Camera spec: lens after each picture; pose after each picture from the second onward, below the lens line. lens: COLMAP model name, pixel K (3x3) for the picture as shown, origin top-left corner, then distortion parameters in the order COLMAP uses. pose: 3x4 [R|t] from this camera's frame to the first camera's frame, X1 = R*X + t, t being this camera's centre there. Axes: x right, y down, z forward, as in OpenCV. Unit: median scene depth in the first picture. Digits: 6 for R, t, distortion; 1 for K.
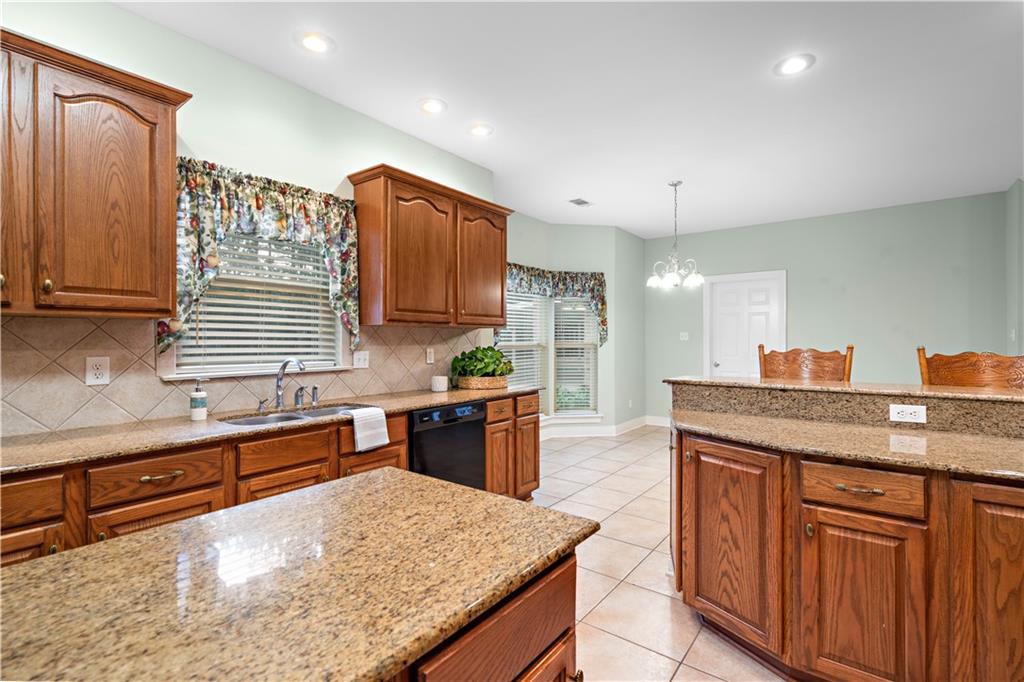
lens RADIAL K [[469.9, 0, 512.0], [0, 469.9, 341.0], [0, 0, 1]] dist [-0.000584, -0.000112]
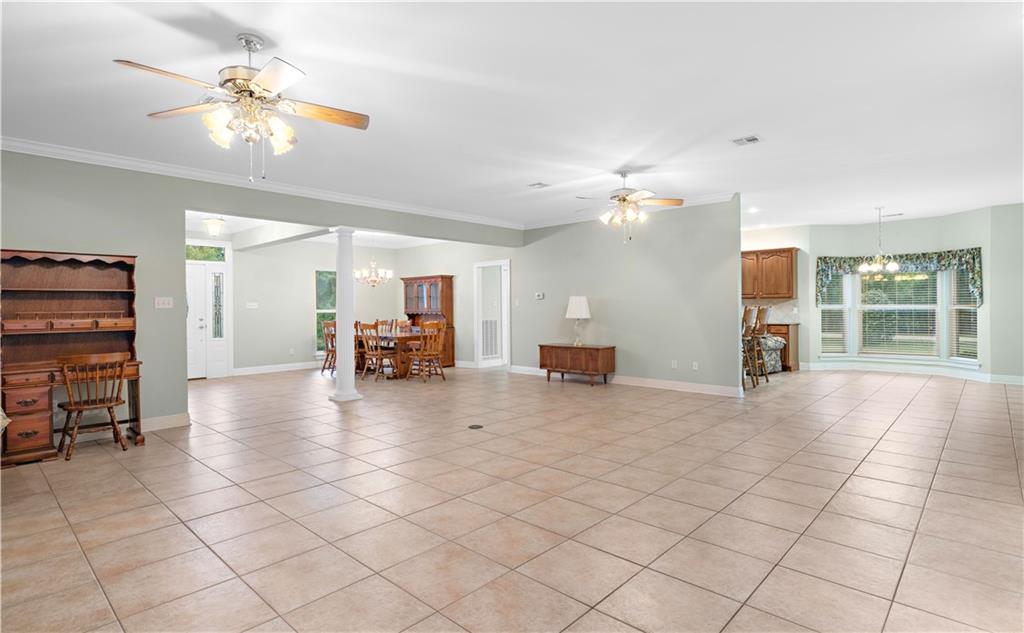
lens RADIAL K [[511.2, 0, 500.2], [0, 511.2, 311.4], [0, 0, 1]] dist [-0.000698, 0.000459]
pose [[-0.118871, 0.009066, -0.992868, 1.953926], [0.005477, 0.999949, 0.008475, 0.004154], [0.992895, -0.004431, -0.118915, -0.093858]]
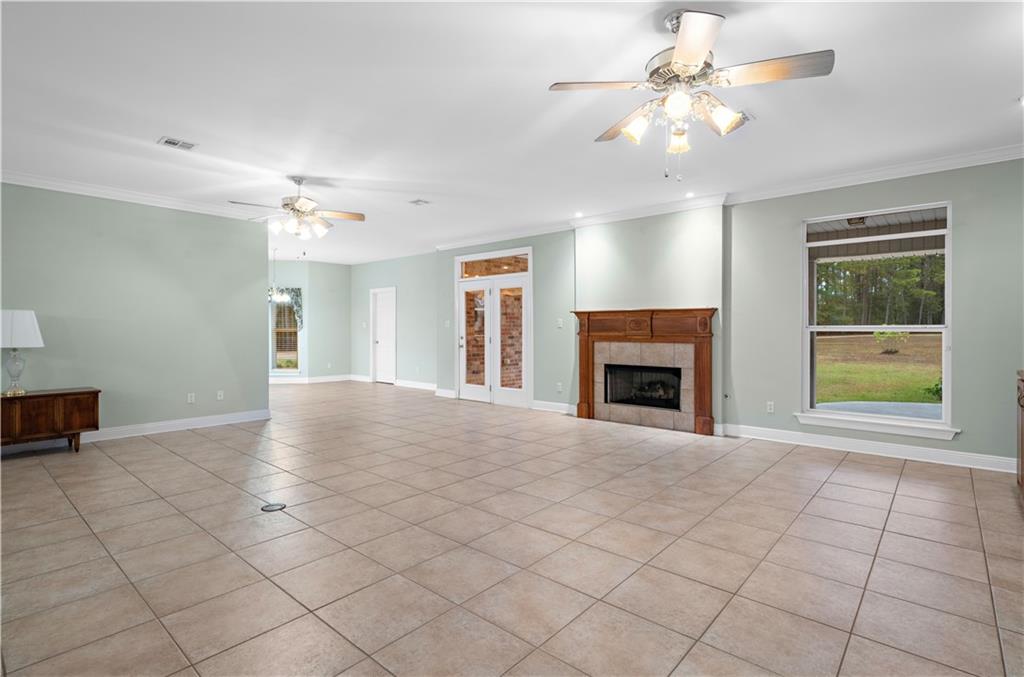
lens RADIAL K [[509.0, 0, 512.0], [0, 509.0, 338.5], [0, 0, 1]] dist [-0.003101, -0.000347]
pose [[0.997710, 0.001158, -0.067627, 1.284226], [0.000012, 0.999850, 0.017306, 0.007320], [0.067636, -0.017267, 0.997561, -0.946695]]
